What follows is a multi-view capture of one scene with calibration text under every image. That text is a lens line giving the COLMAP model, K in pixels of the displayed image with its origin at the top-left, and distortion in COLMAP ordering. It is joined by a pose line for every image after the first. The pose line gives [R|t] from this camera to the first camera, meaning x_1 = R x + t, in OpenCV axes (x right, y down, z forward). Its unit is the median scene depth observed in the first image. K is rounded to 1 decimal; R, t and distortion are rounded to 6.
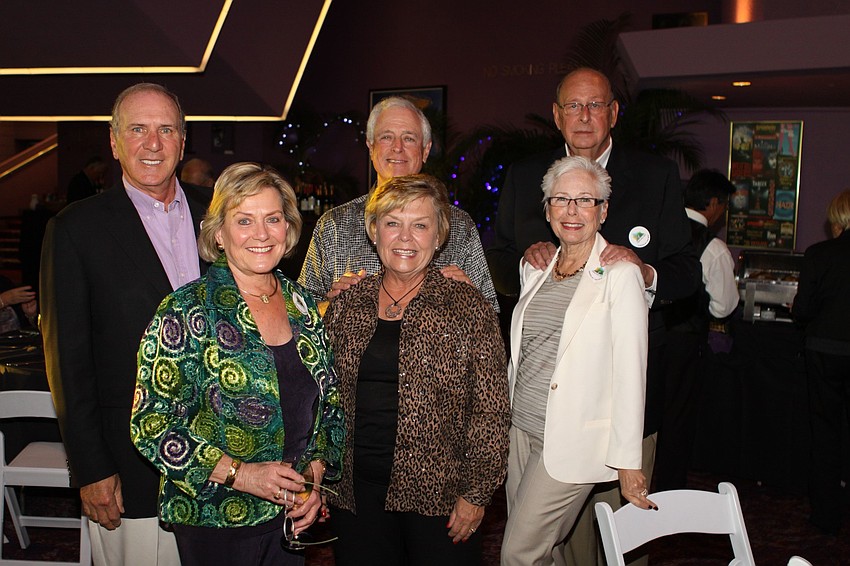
lens RADIAL K [[949.9, 0, 425.0], [0, 949.9, 283.0], [0, 0, 1]] dist [-0.135799, 0.192194]
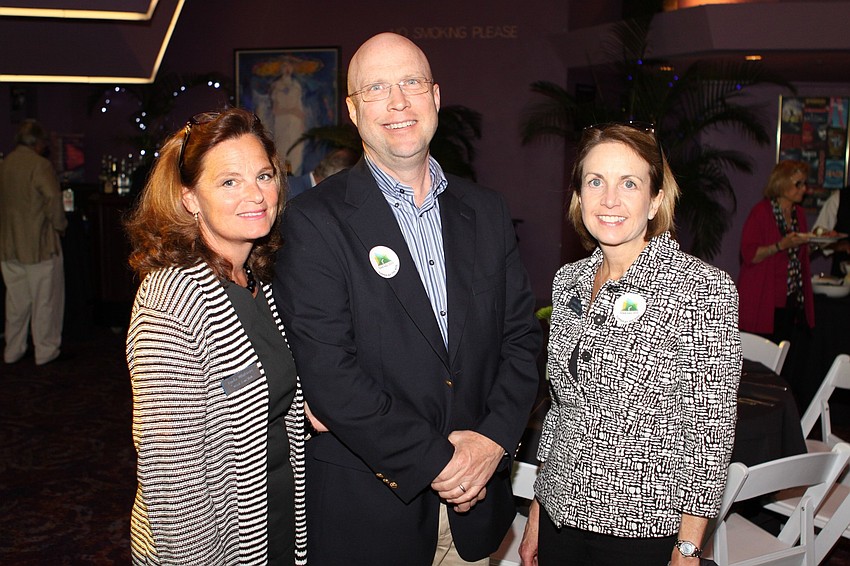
lens RADIAL K [[949.9, 0, 425.0], [0, 949.9, 283.0], [0, 0, 1]] dist [-0.135799, 0.192194]
pose [[0.893354, -0.074291, 0.443169, -0.508204], [0.057982, 0.997052, 0.050259, -0.038520], [-0.445596, -0.019204, 0.895028, 0.242463]]
